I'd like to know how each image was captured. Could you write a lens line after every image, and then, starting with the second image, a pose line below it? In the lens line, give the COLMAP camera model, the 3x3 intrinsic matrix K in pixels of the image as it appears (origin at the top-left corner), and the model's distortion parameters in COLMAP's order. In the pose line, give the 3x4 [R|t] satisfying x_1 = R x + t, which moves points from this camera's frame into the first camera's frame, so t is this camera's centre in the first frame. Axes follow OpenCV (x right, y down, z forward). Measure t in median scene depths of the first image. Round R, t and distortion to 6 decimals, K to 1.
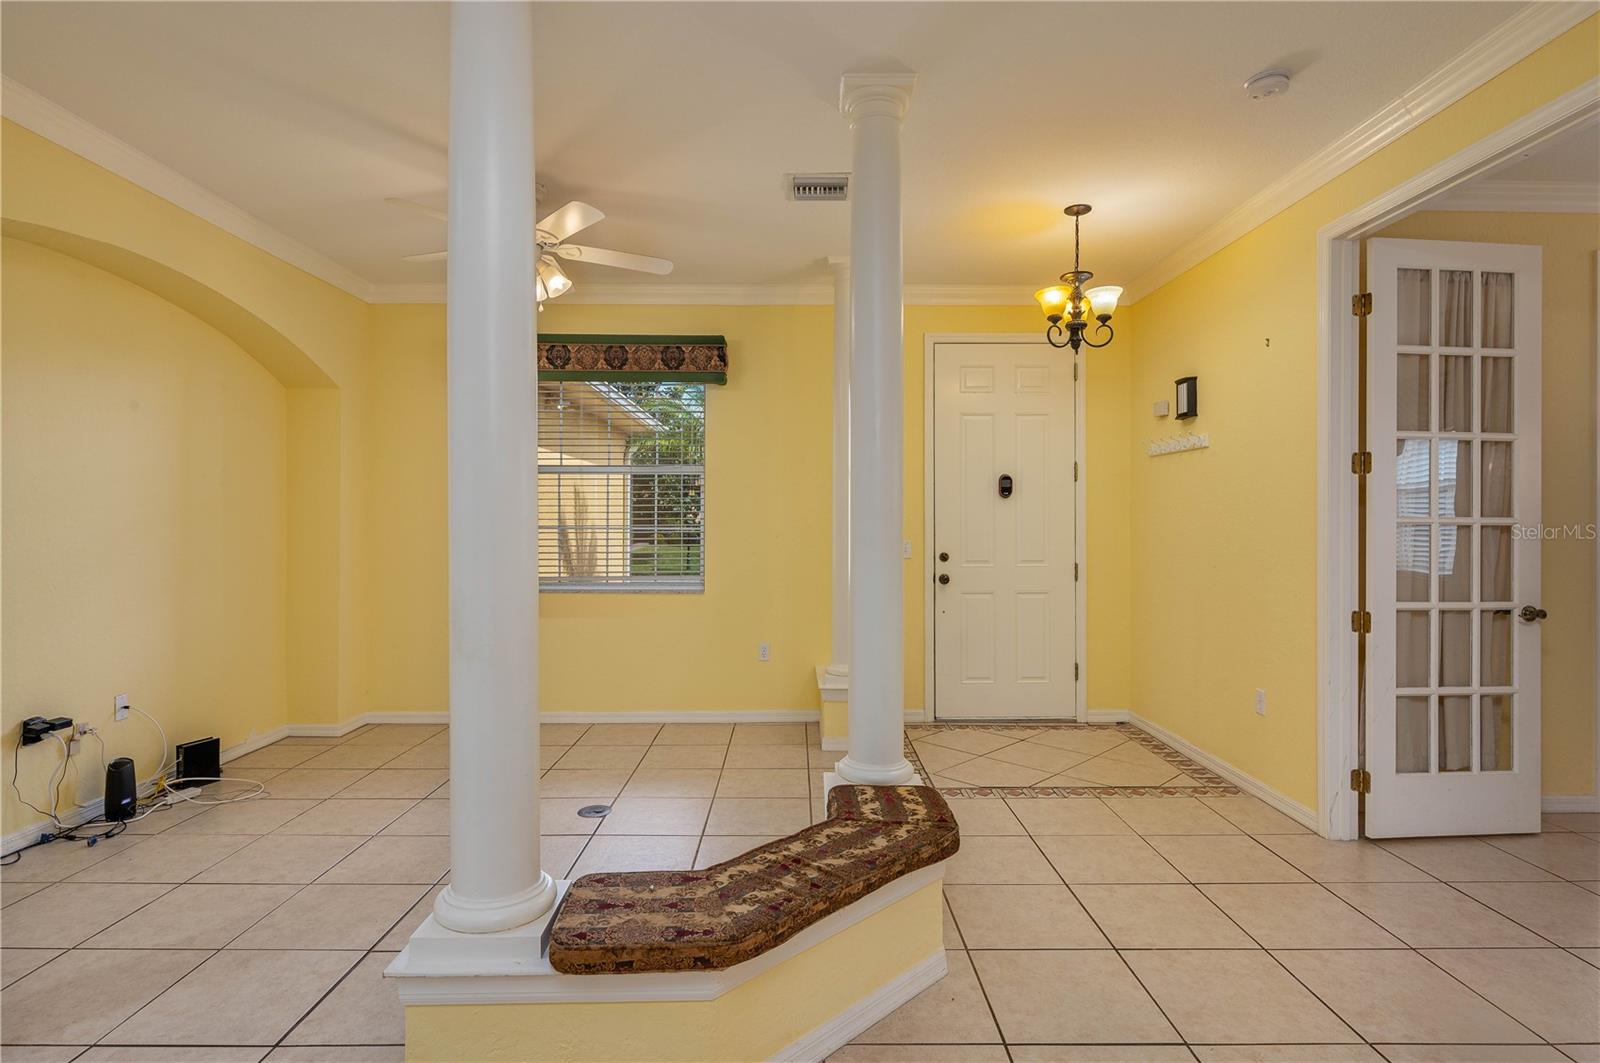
lens RADIAL K [[829.3, 0, 800.9], [0, 829.3, 518.3], [0, 0, 1]] dist [-0.004452, -0.001076]
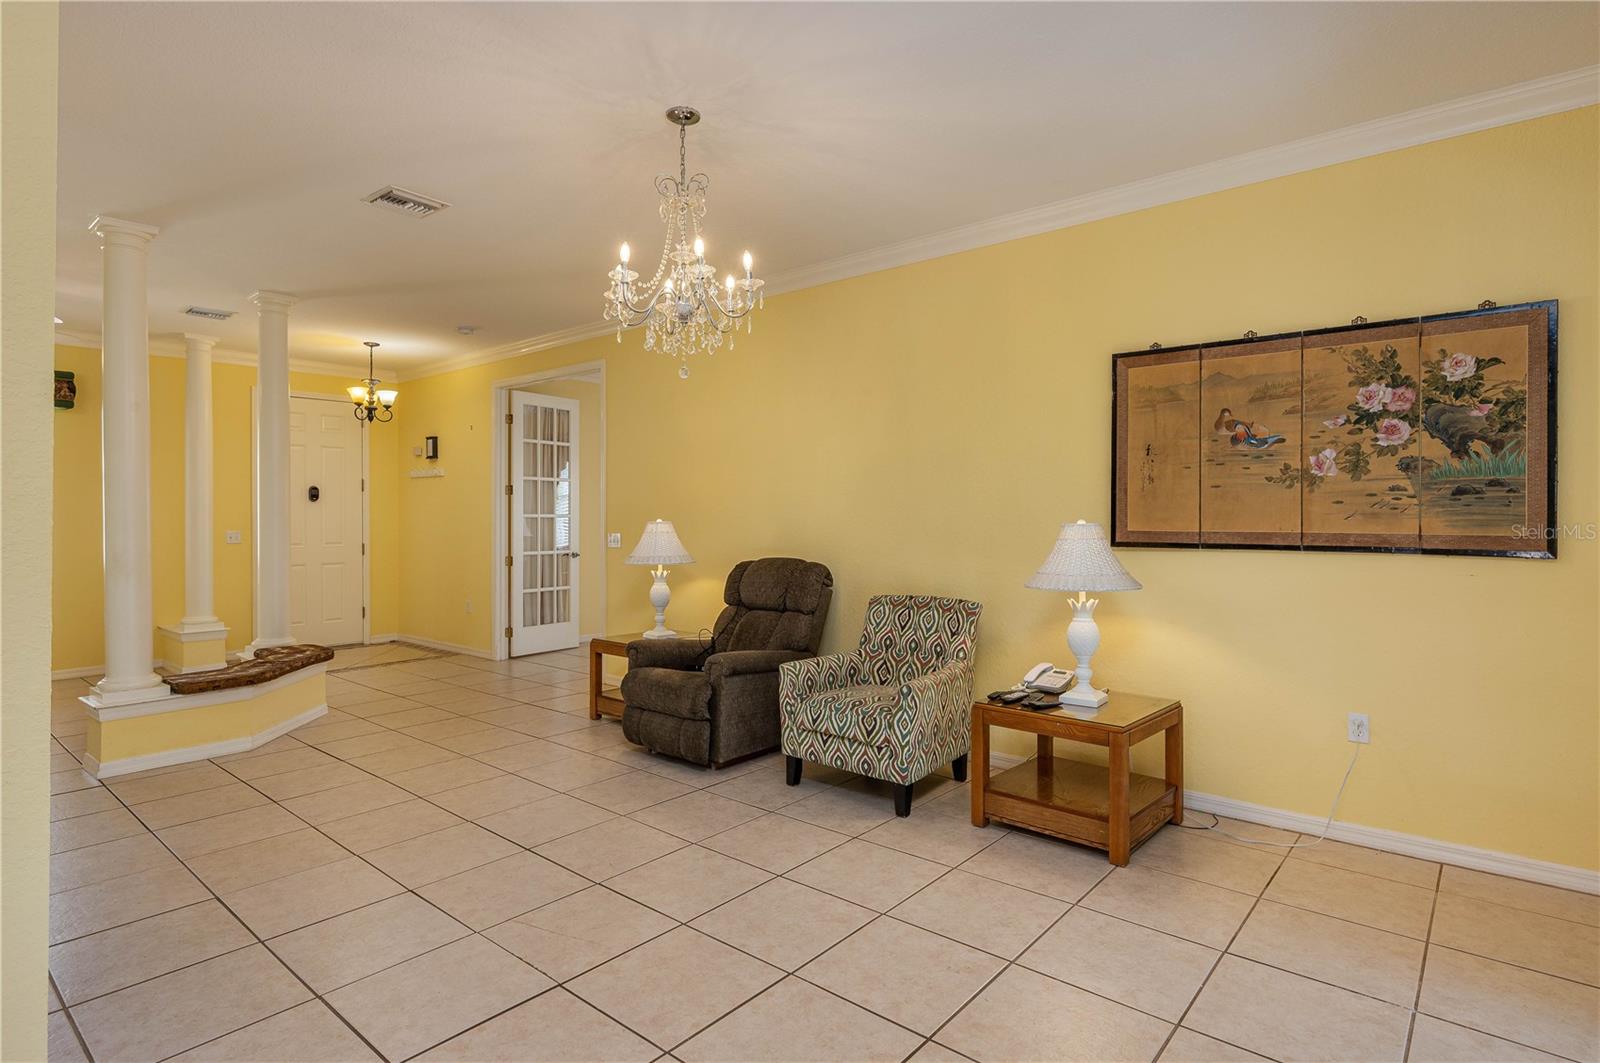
lens RADIAL K [[829.3, 0, 800.9], [0, 829.3, 518.3], [0, 0, 1]] dist [-0.004452, -0.001076]
pose [[0.659413, -0.004638, 0.751767, -0.422753], [0.000747, 0.999985, 0.005514, -0.002172], [-0.751781, -0.003075, 0.659406, -0.928149]]
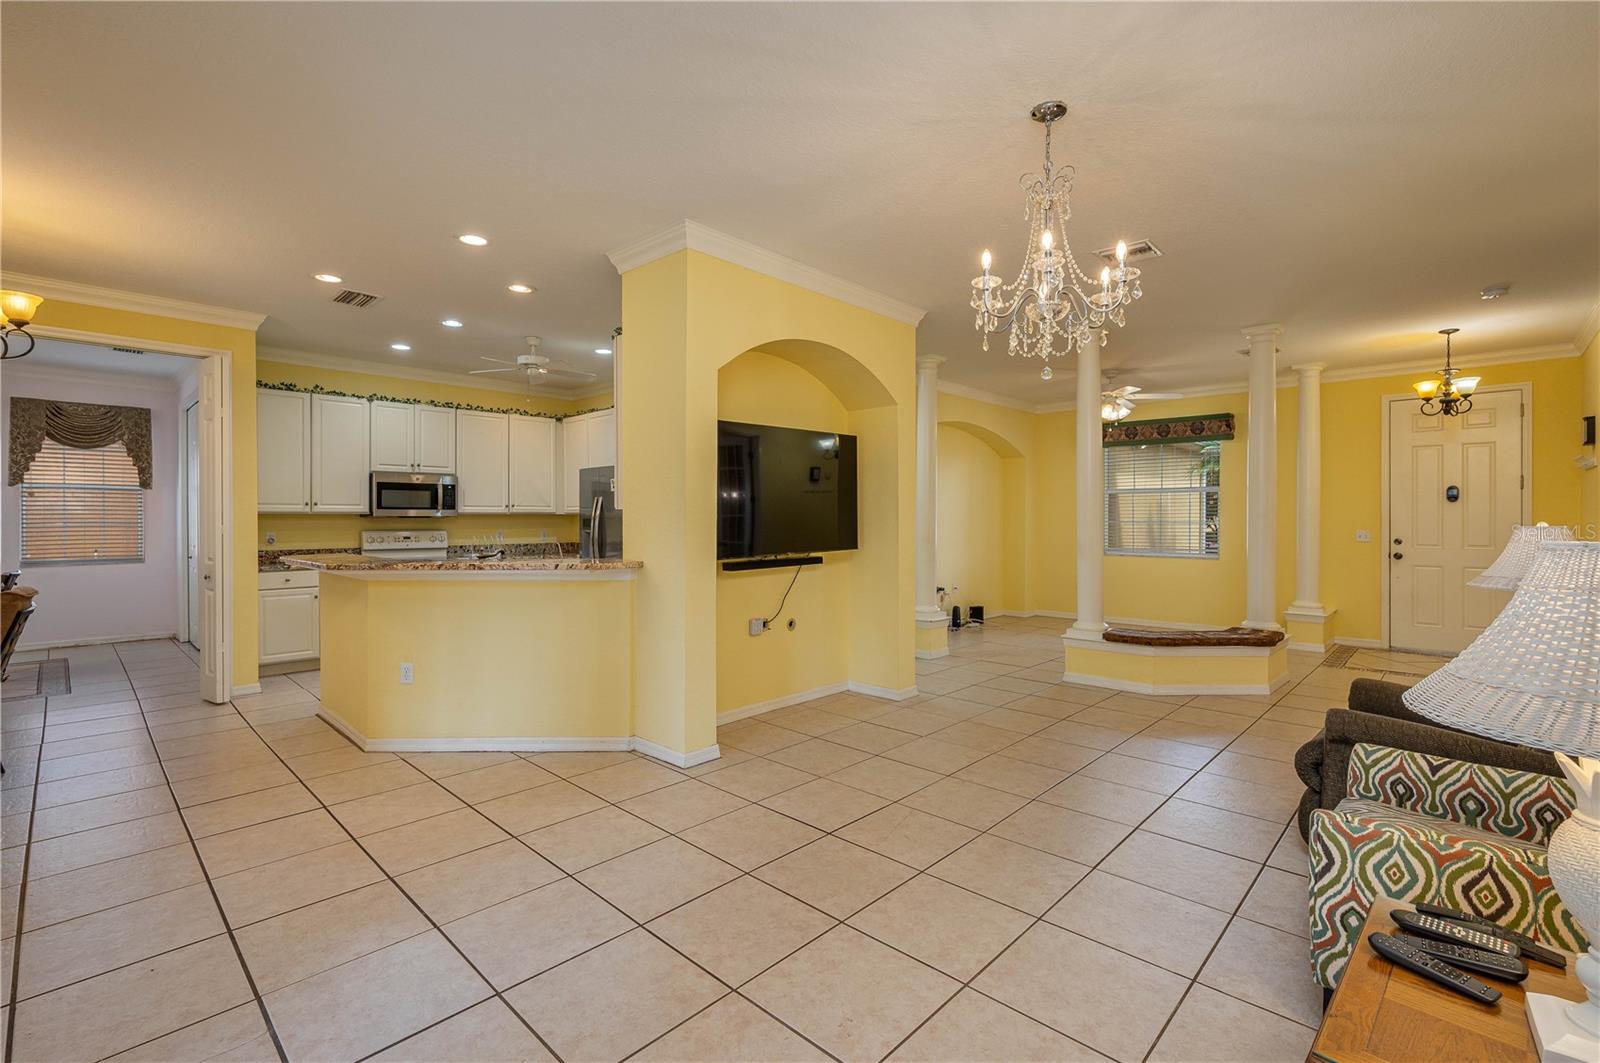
lens RADIAL K [[699.2, 0, 799.8], [0, 699.2, 522.2], [0, 0, 1]] dist [0.001301, 0.000151]
pose [[0.713934, 0.002480, -0.700209, 0.402888], [0.003057, 0.999973, 0.006658, -0.000628], [0.700207, -0.006894, 0.713907, -0.958922]]
